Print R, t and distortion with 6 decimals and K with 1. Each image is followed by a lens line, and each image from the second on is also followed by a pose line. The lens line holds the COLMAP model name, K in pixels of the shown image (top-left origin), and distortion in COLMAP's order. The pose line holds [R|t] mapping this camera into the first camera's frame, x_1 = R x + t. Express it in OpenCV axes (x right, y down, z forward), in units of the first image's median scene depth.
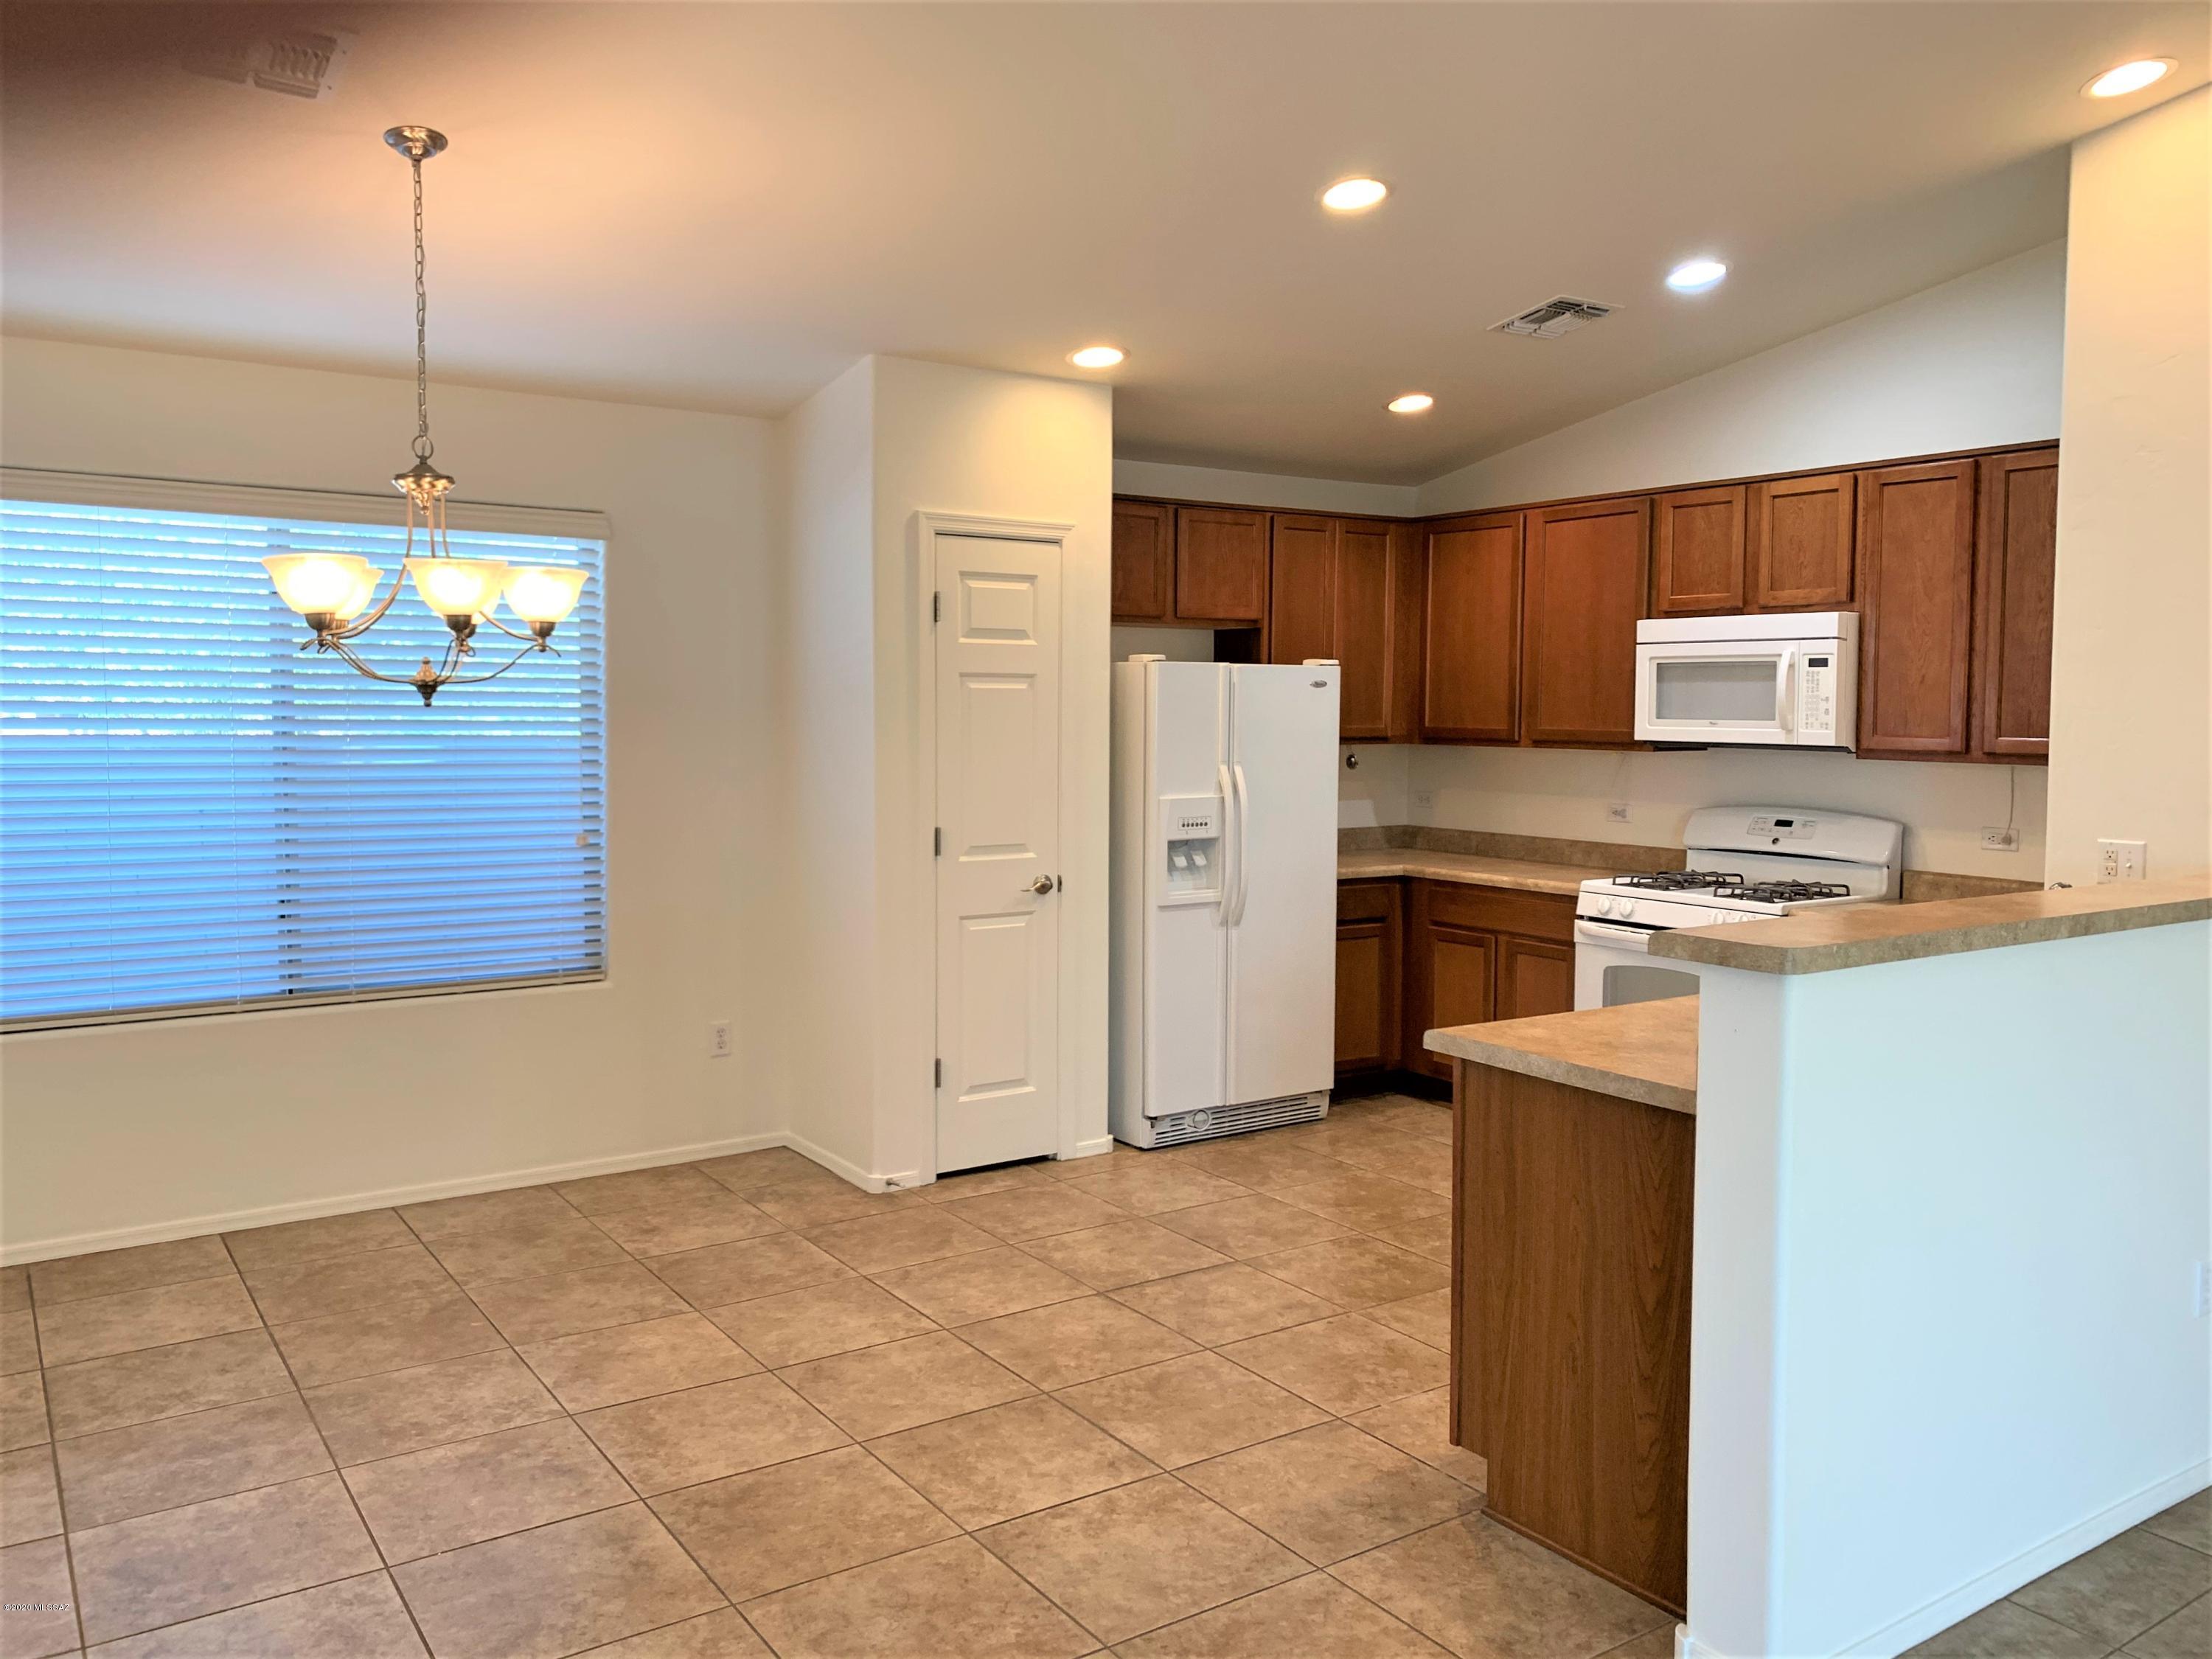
lens RADIAL K [[1700.4, 0, 1108.7], [0, 1700.4, 817.3], [0, 0, 1]] dist [0.083090, -0.087869]
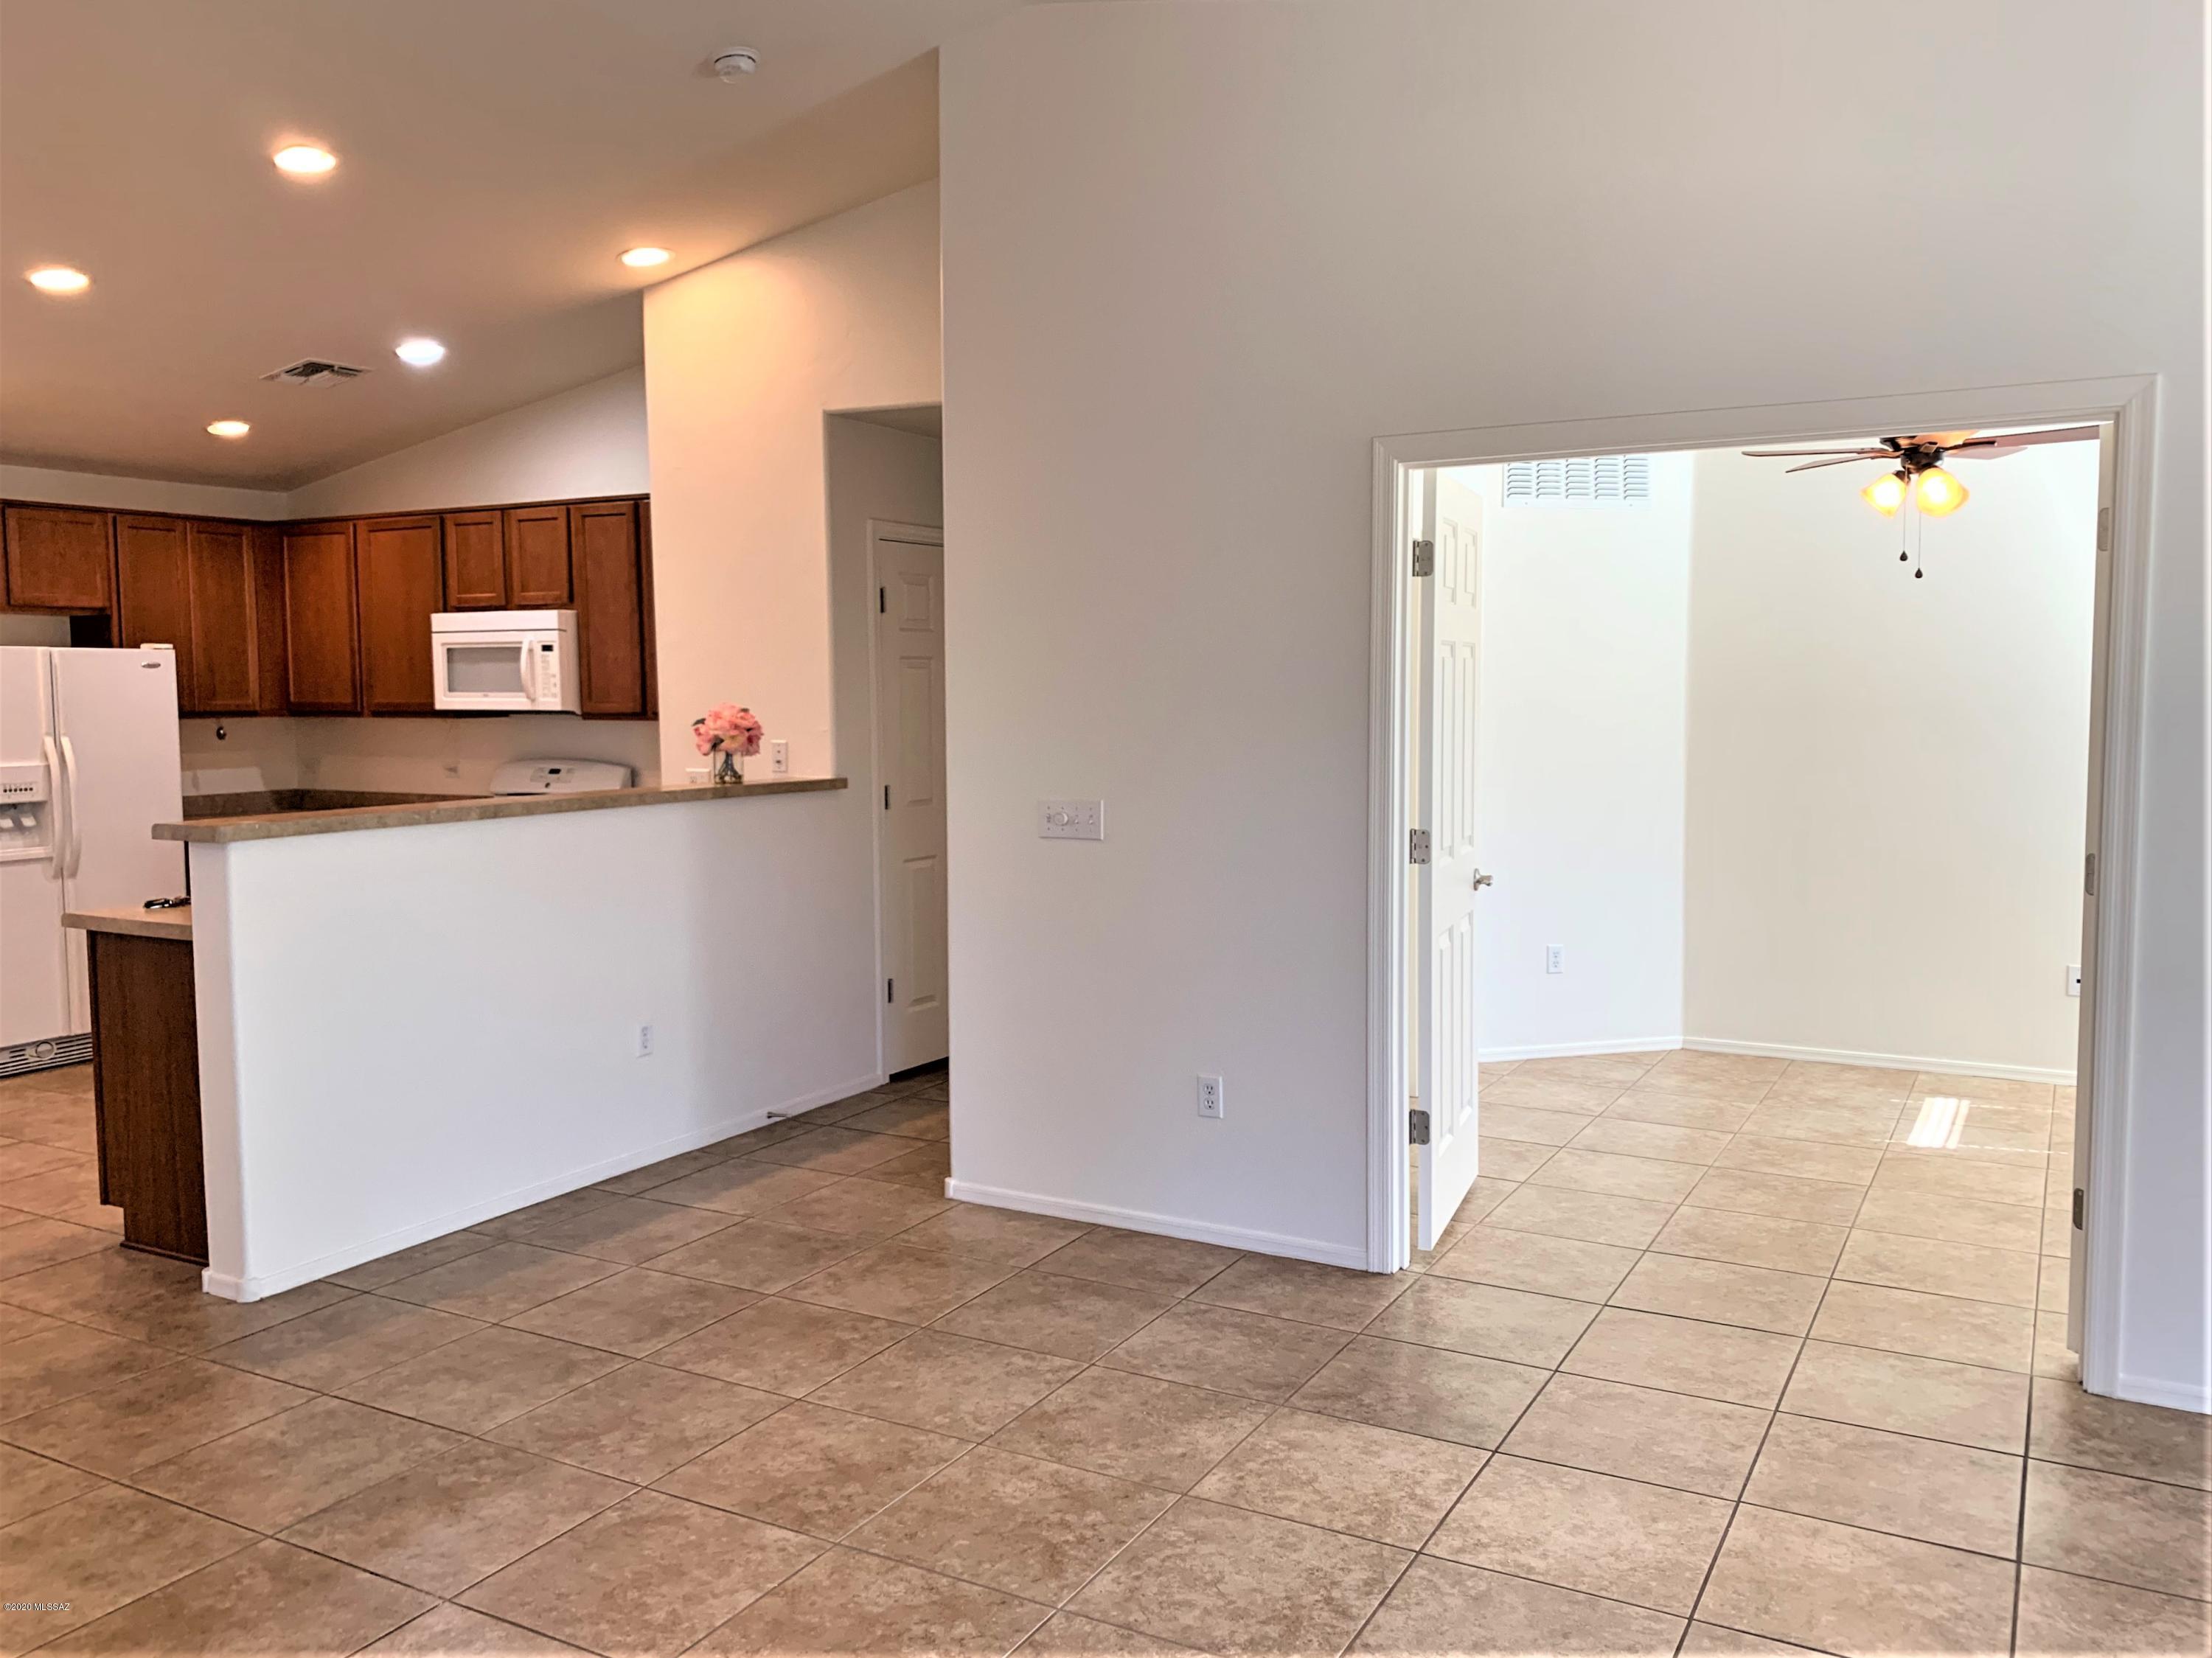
lens RADIAL K [[1758.1, 0, 1112.1], [0, 1758.1, 815.4], [0, 0, 1]] dist [0.018919, -0.008030]
pose [[0.892620, -0.045322, 0.448526, 0.195314], [0.041538, 0.998970, 0.018277, 0.034159], [-0.448892, 0.002316, 0.893583, -0.433716]]
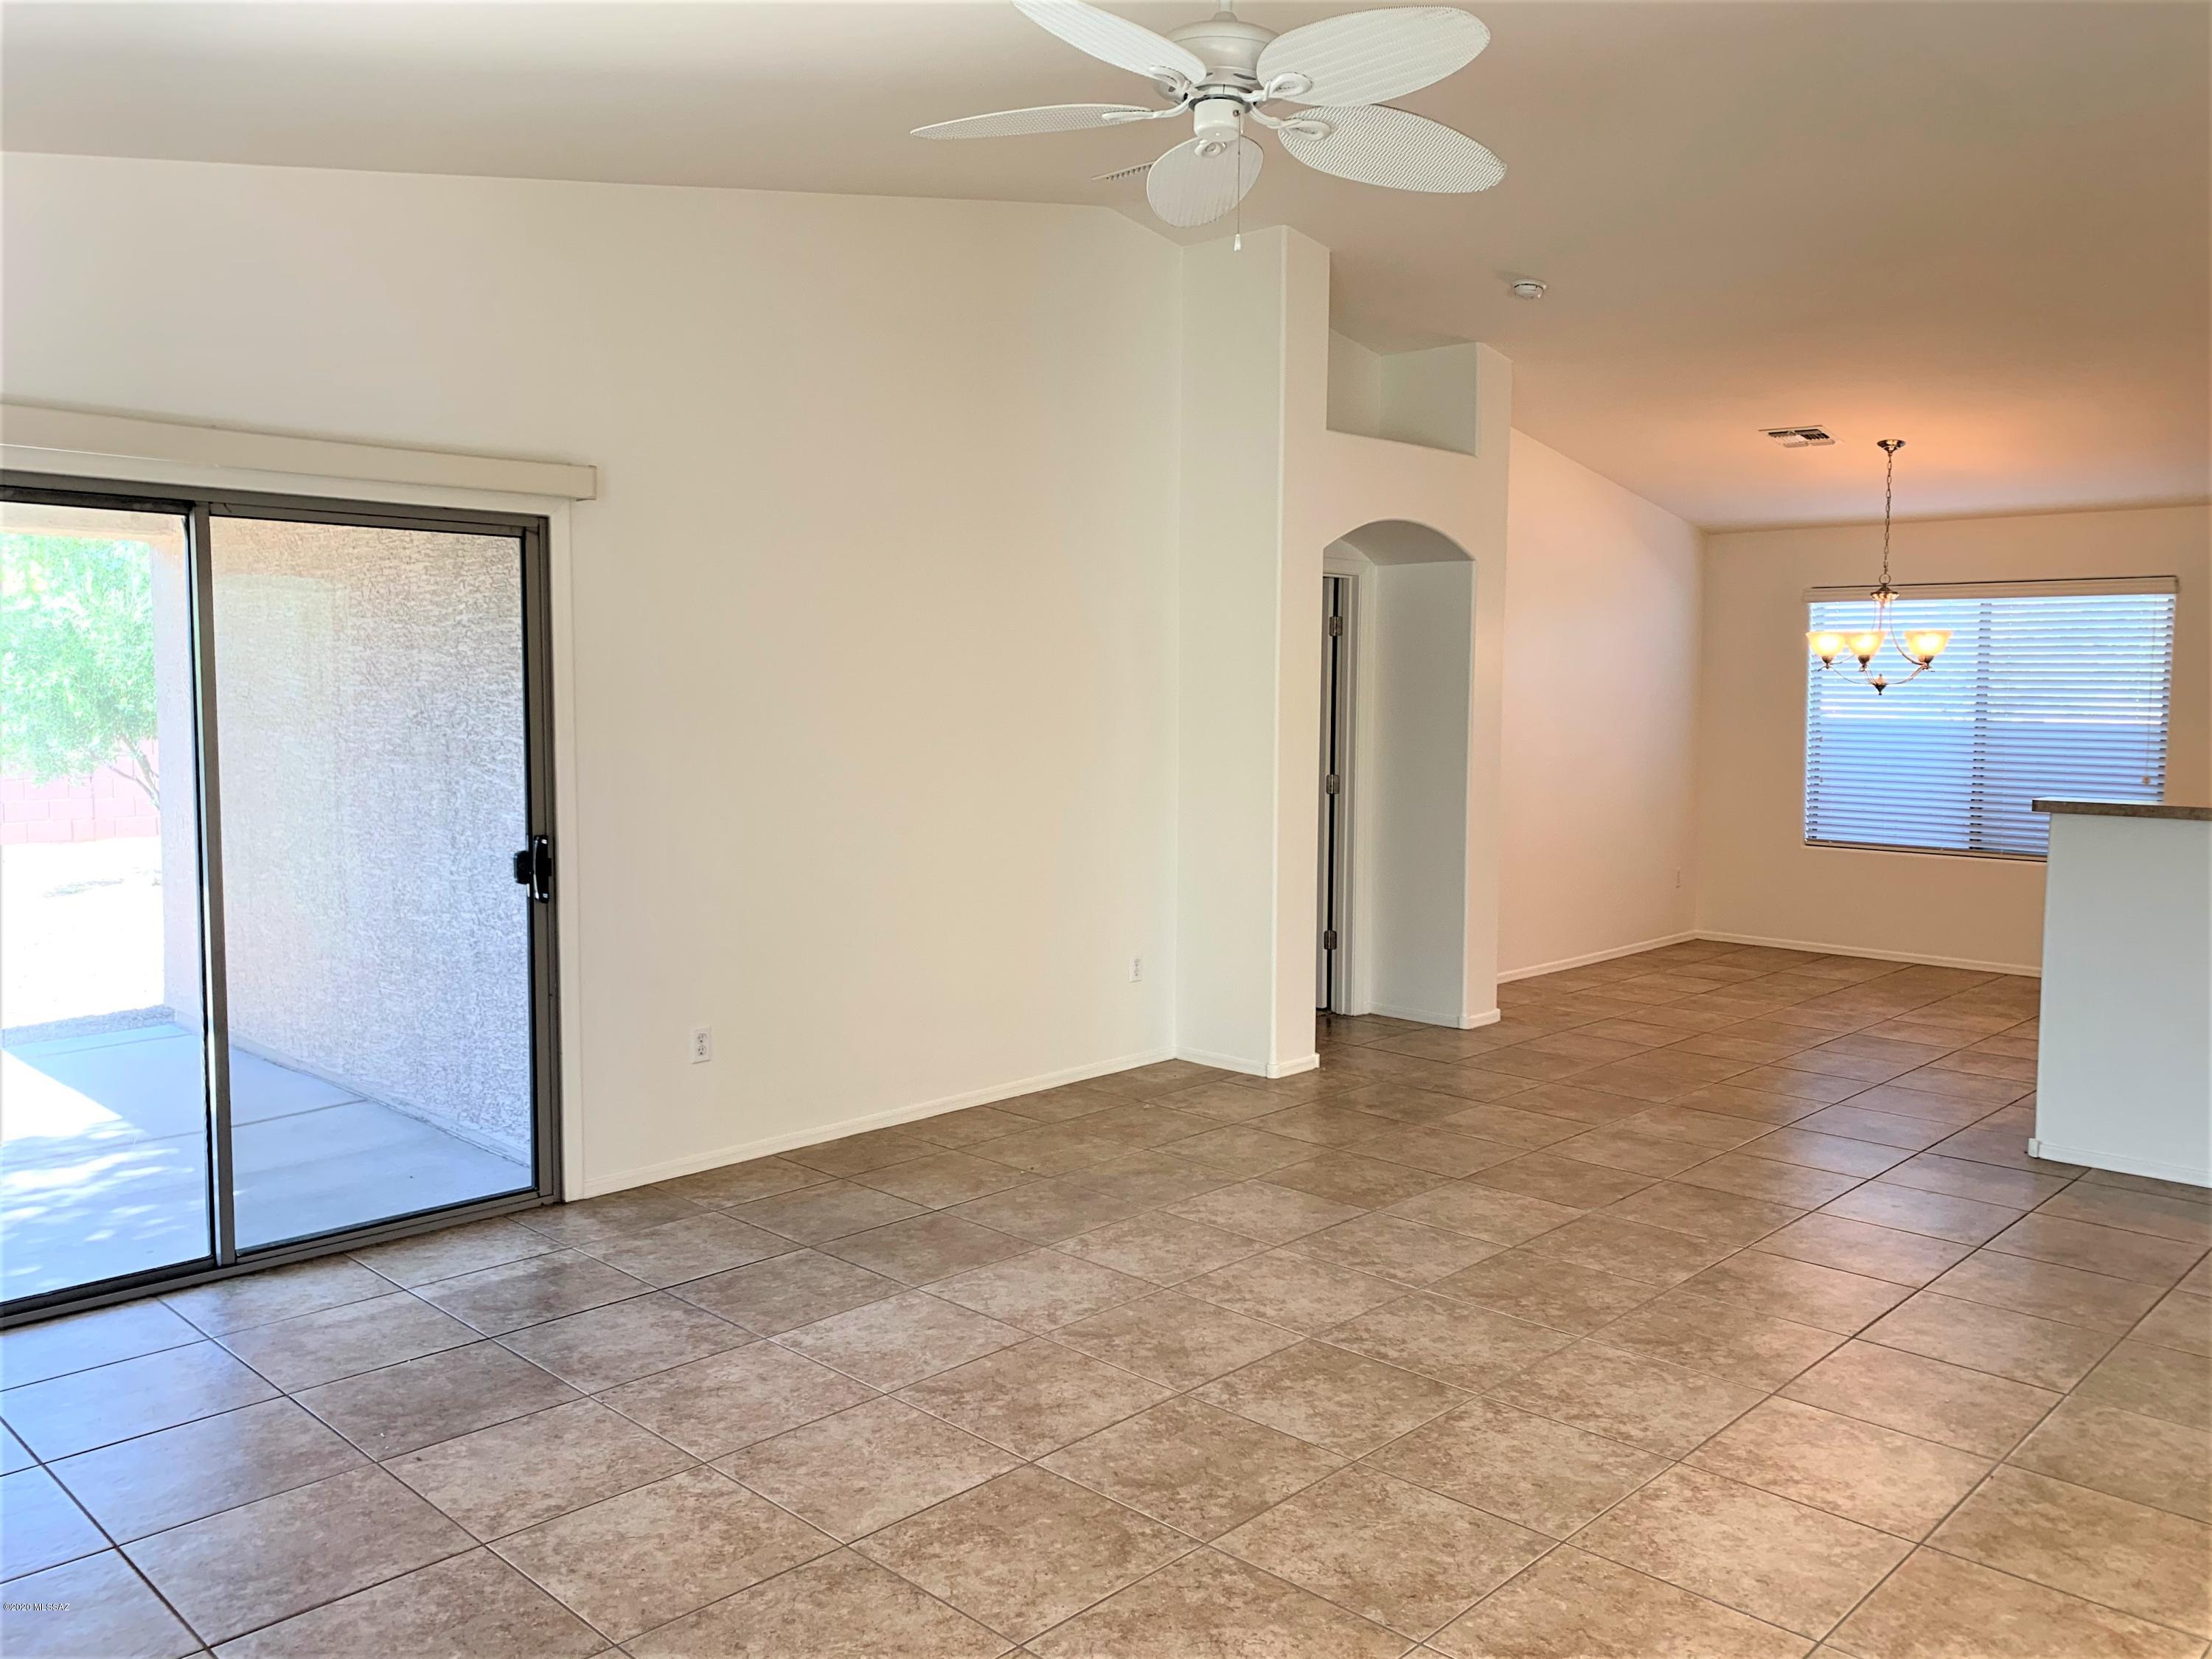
lens RADIAL K [[1700.4, 0, 1108.7], [0, 1700.4, 817.3], [0, 0, 1]] dist [0.083090, -0.087869]
pose [[0.201582, 0.070647, -0.976921, 1.168274], [-0.072136, 0.995758, 0.057125, 0.027756], [0.976812, 0.058956, 0.205823, -0.309285]]
